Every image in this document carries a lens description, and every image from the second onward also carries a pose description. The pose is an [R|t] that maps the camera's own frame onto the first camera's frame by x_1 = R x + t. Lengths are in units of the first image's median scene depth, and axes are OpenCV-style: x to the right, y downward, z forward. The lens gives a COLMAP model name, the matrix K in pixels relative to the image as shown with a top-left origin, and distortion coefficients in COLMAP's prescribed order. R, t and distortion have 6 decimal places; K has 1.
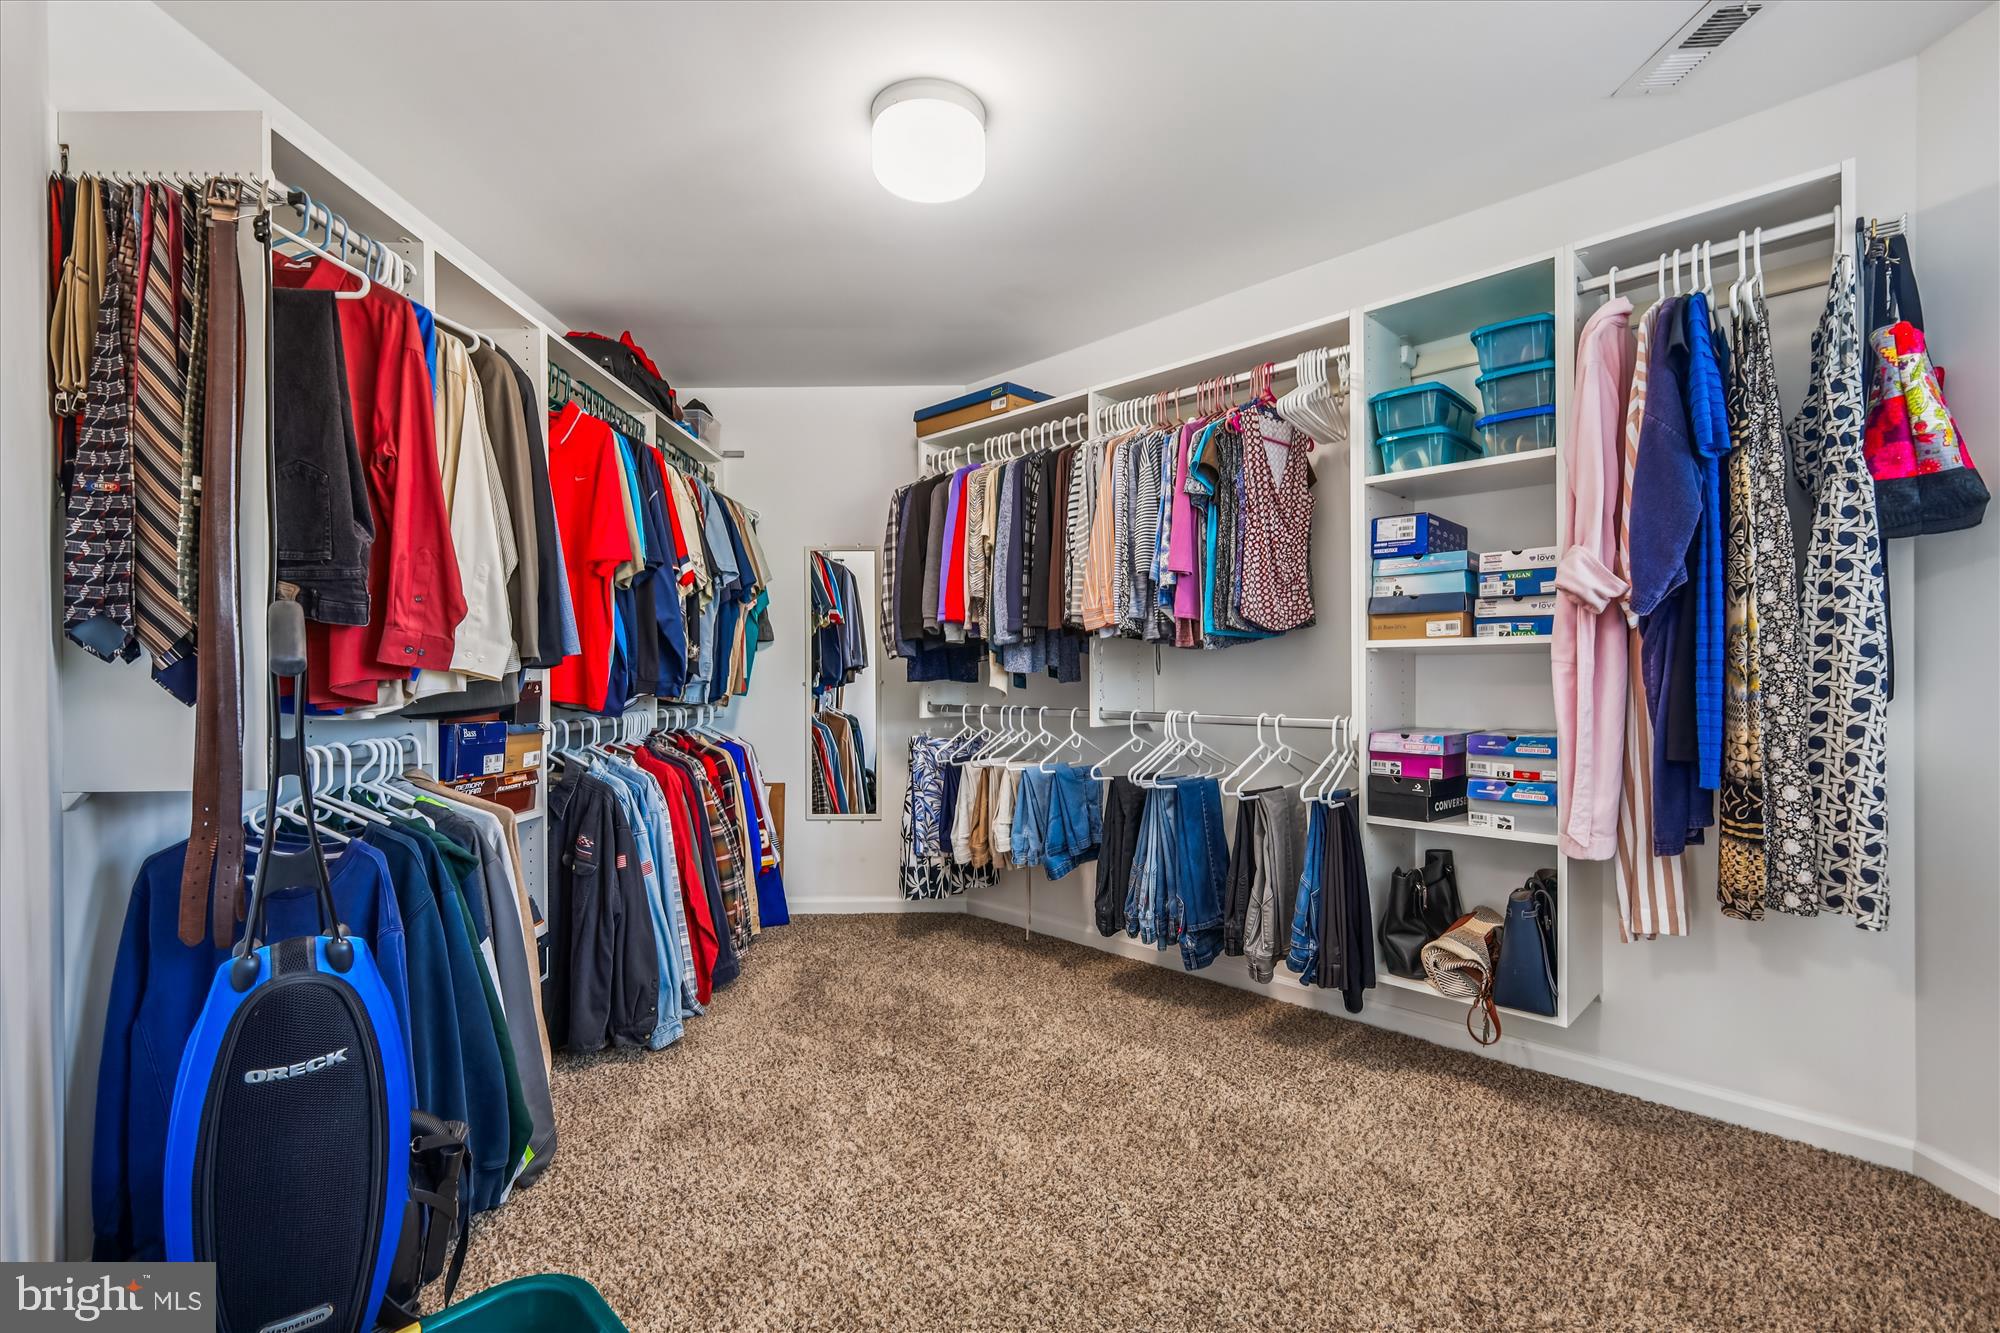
lens RADIAL K [[880.5, 0, 1011.5], [0, 880.5, 682.9], [0, 0, 1]] dist [-0.000686, -0.000161]
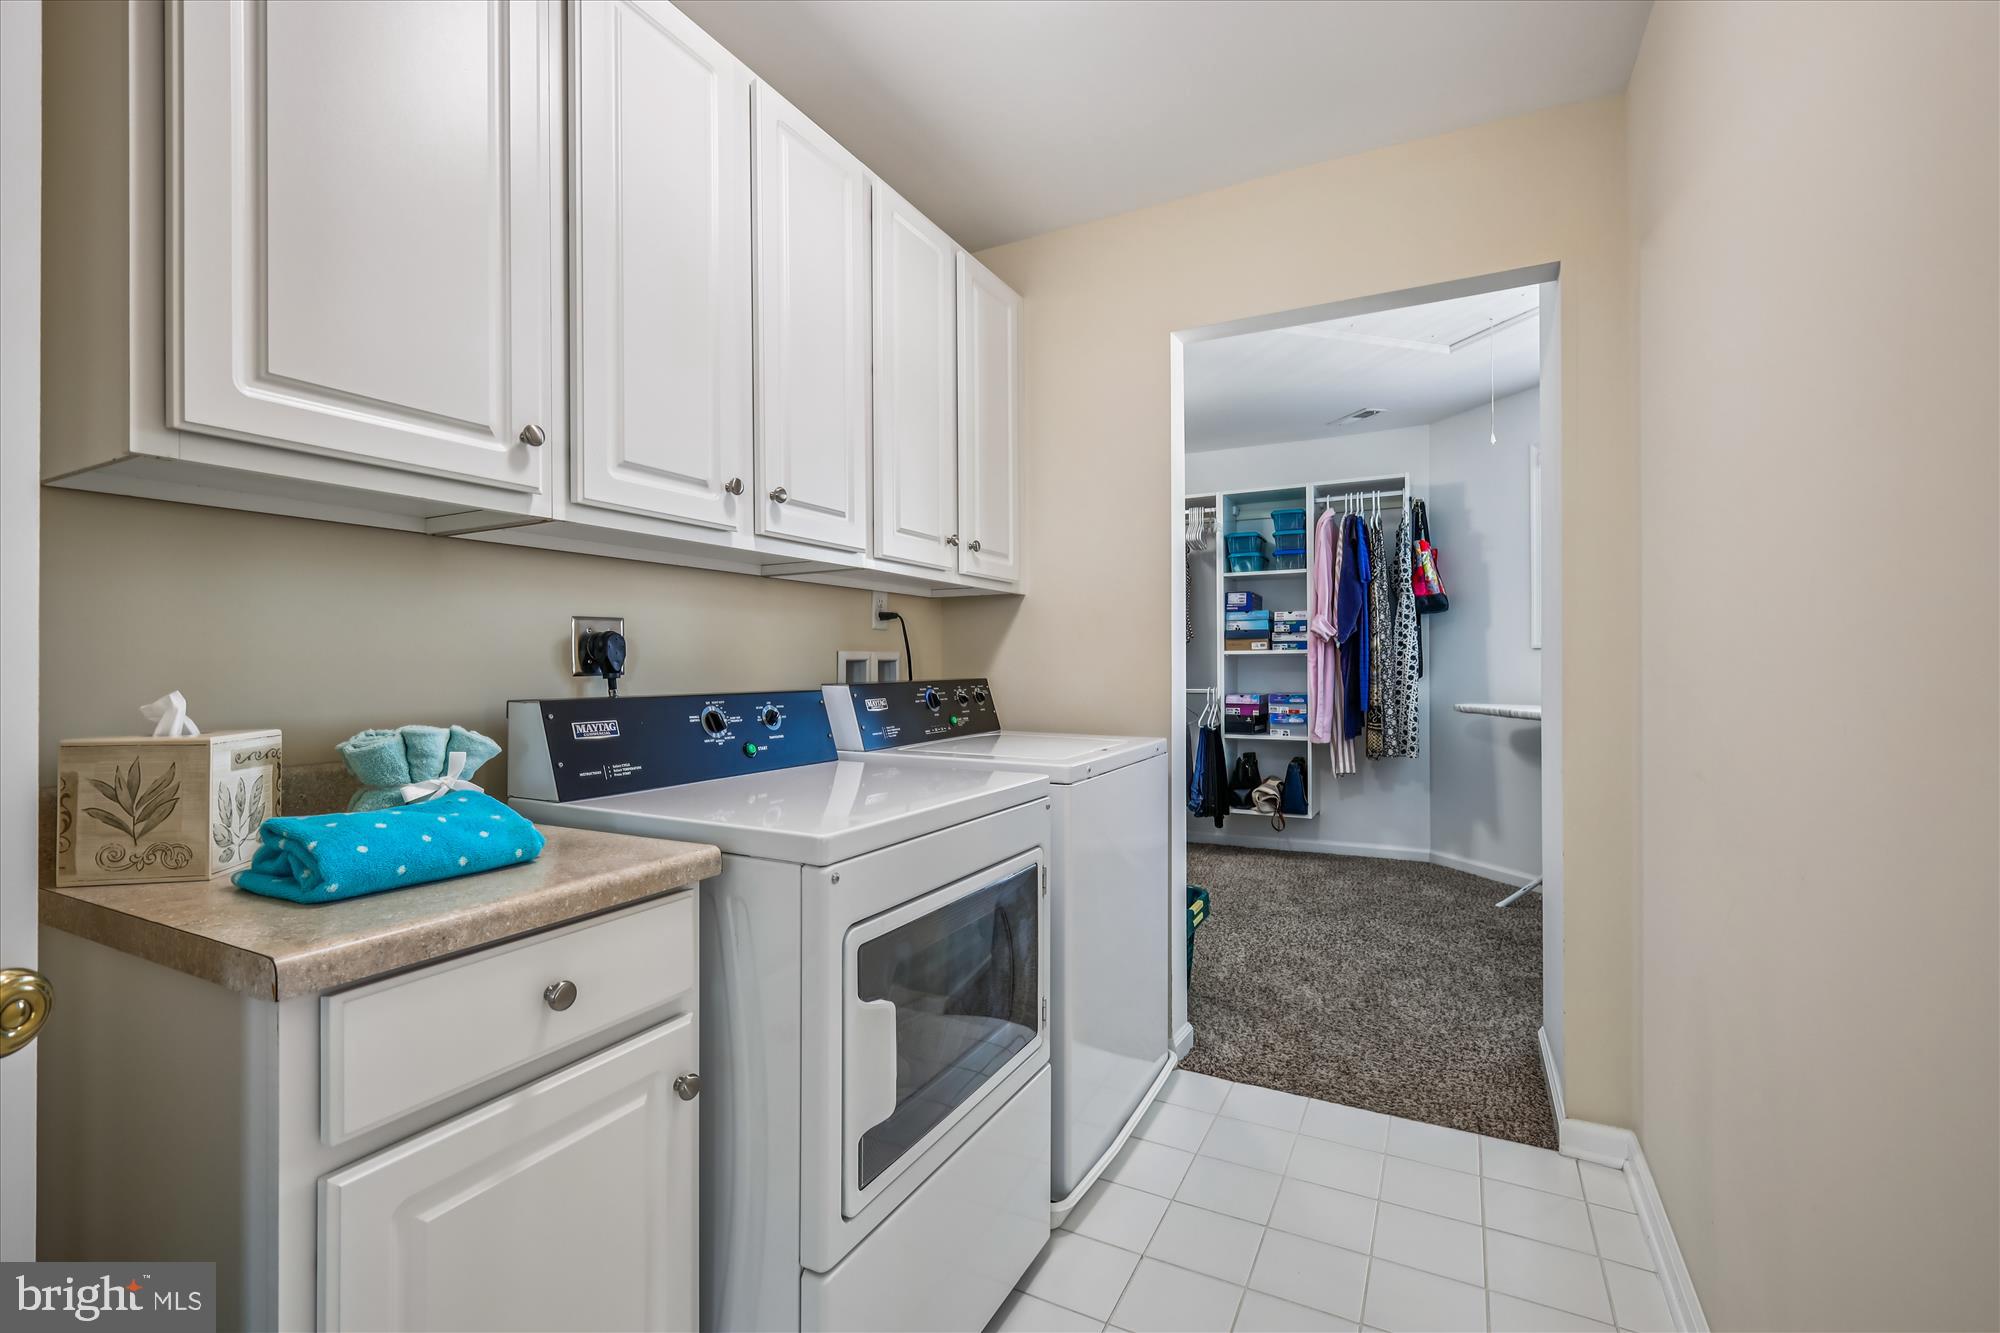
lens RADIAL K [[880.5, 0, 998.5], [0, 880.5, 680.6], [0, 0, 1]] dist [-0.000686, -0.000161]
pose [[0.951031, -0.005419, 0.309049, -0.893624], [0.004373, 0.999982, 0.004076, 0.013855], [-0.309065, -0.002525, 0.951037, -0.980166]]
